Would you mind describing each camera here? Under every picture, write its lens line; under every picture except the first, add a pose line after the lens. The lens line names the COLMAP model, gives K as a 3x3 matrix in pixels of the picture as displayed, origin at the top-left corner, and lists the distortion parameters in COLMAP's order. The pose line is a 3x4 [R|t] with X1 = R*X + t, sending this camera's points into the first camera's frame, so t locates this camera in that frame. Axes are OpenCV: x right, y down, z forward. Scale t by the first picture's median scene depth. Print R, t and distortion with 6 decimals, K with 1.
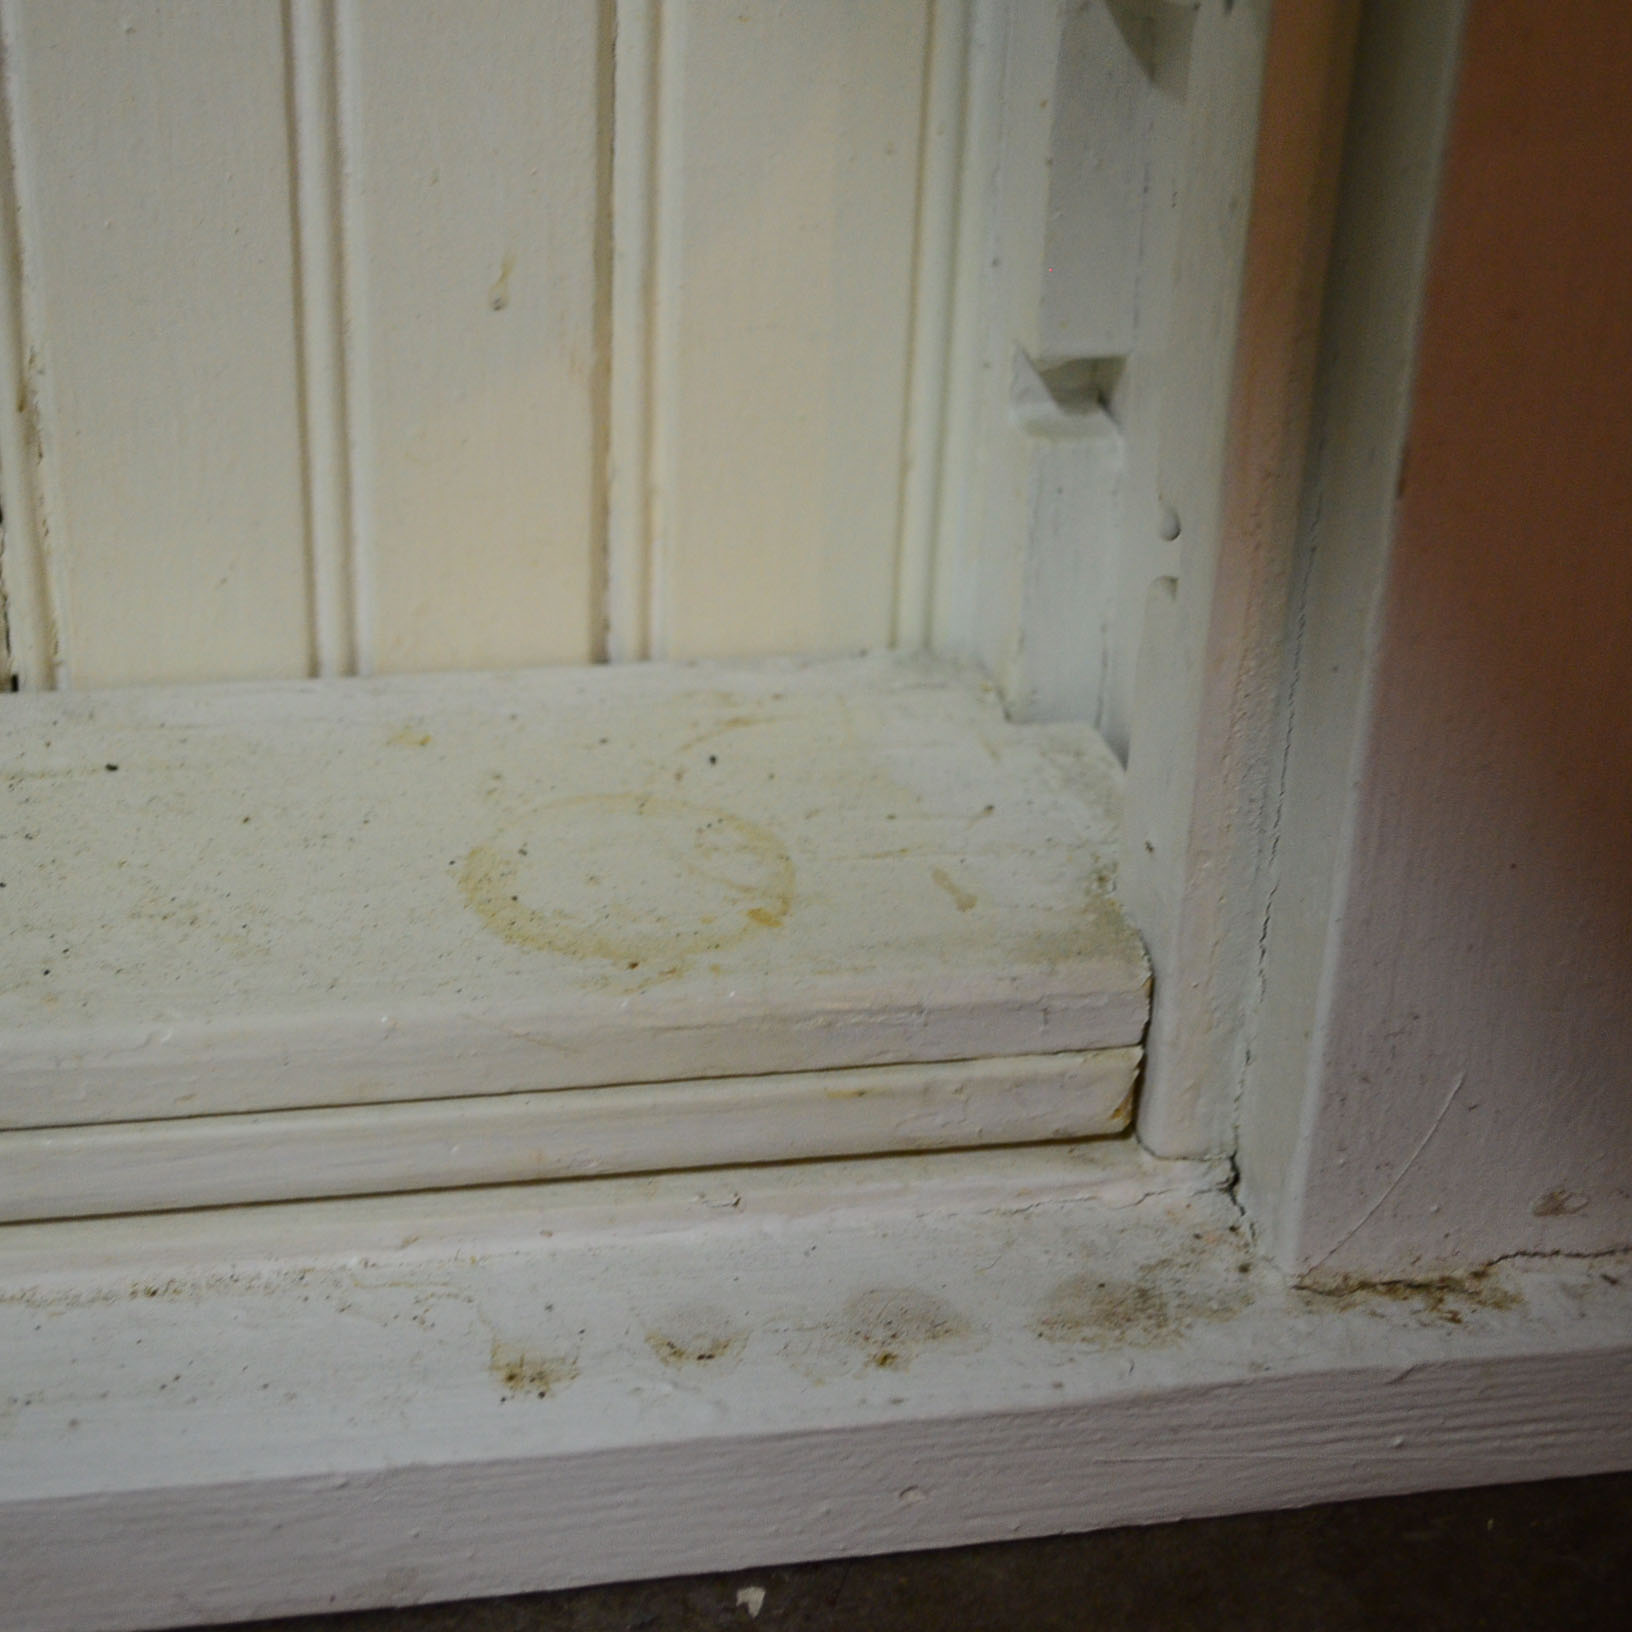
lens RADIAL K [[2817.3, 0, 816.0], [0, 2817.3, 816.0], [0, 0, 1]] dist [-0.026231, -0.011307]
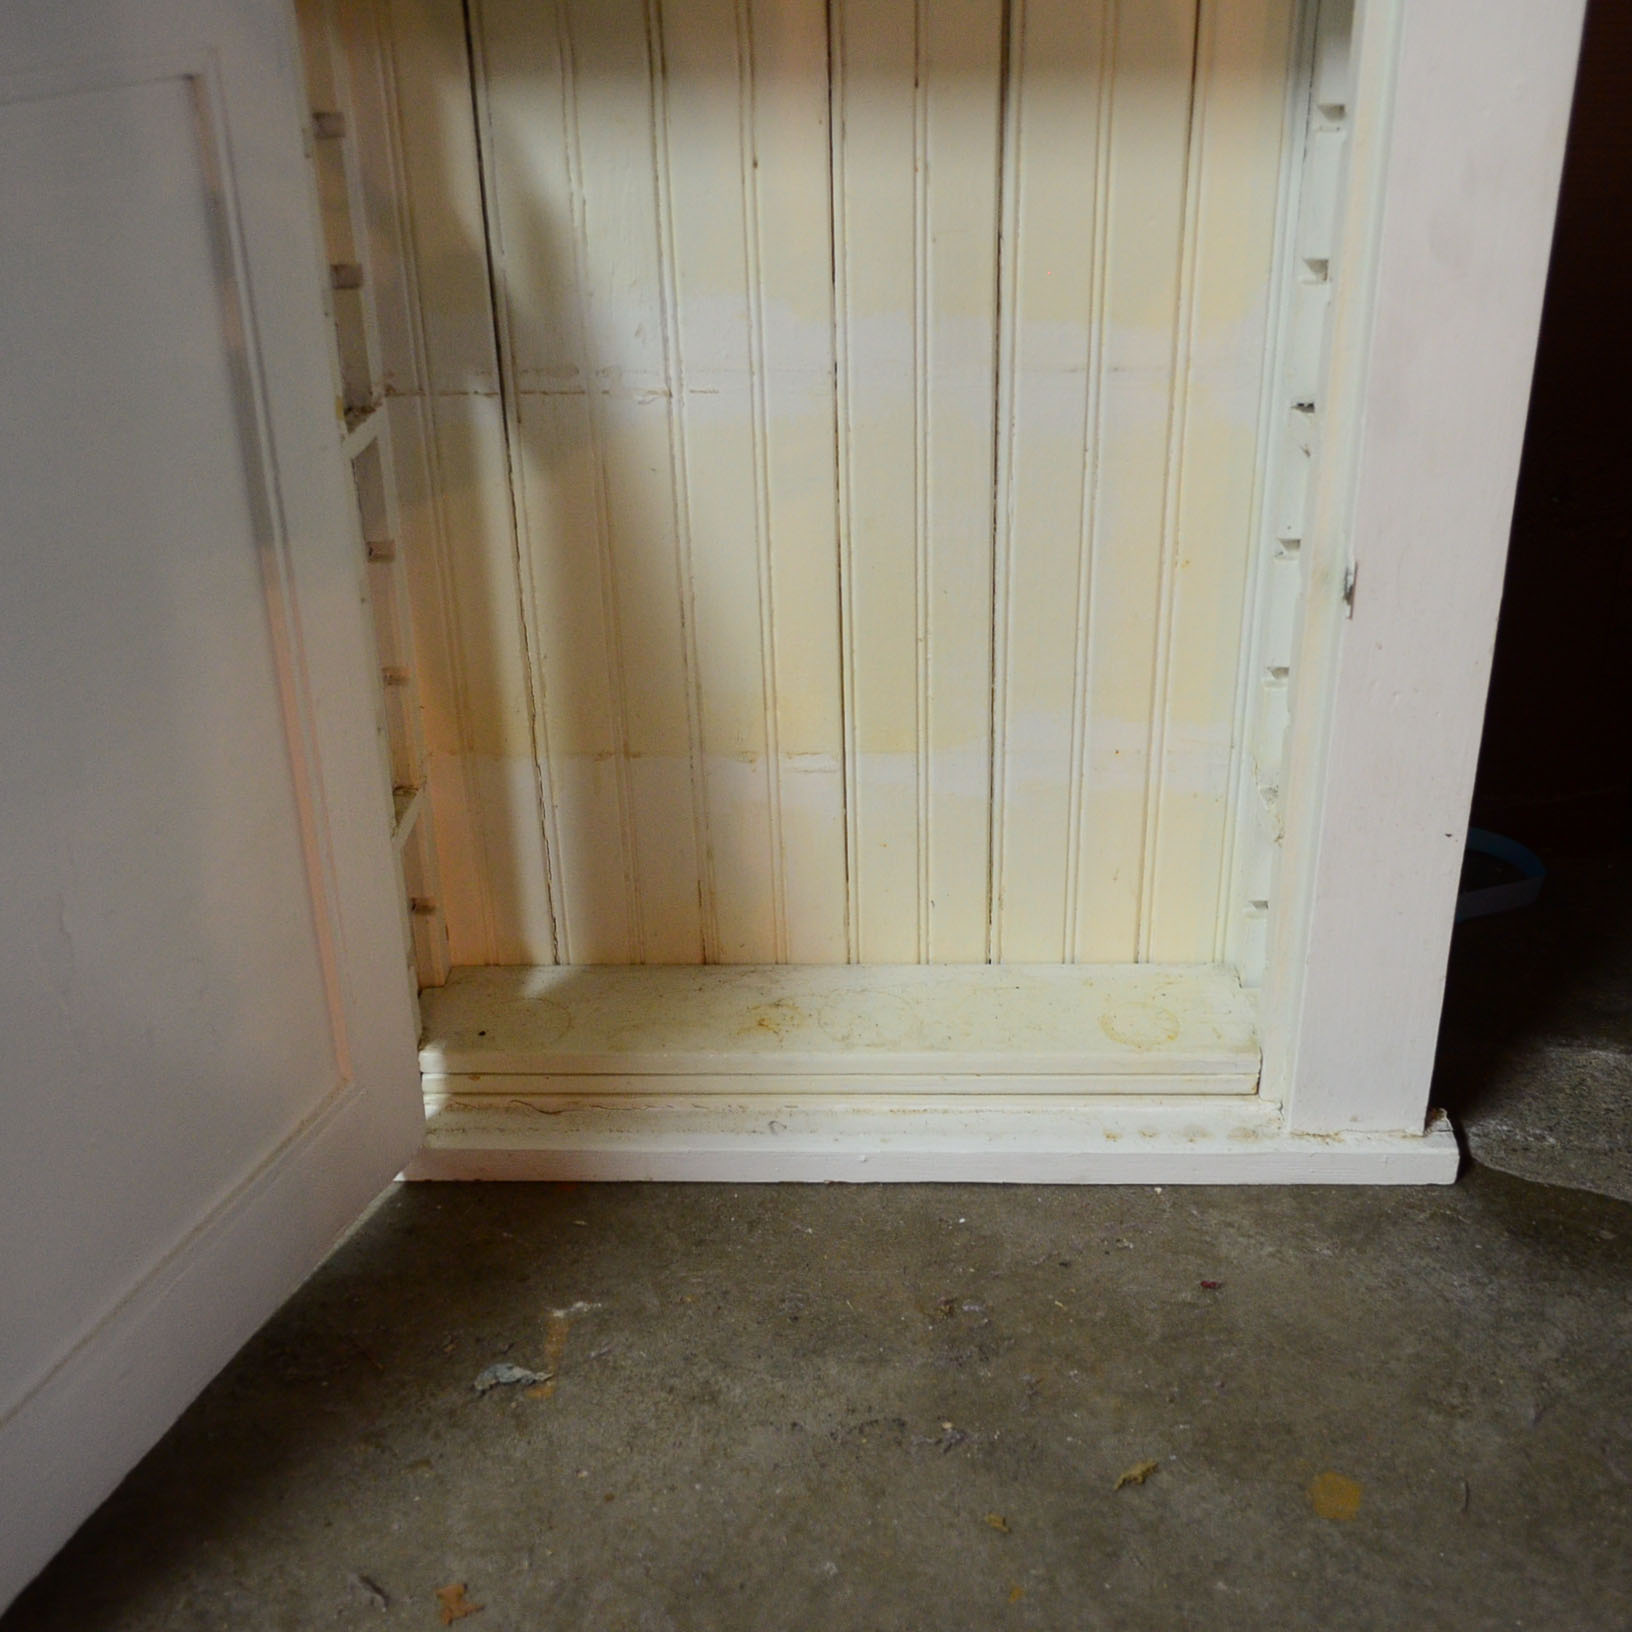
lens RADIAL K [[1914.3, 0, 842.2], [0, 1914.3, 814.7], [0, 0, 1]] dist [-0.019366, 0.017524]
pose [[0.972401, 0.048545, -0.228209, 0.142733], [-0.050652, 0.998711, -0.003384, -0.266207], [0.227751, 0.014850, 0.973606, -1.949488]]
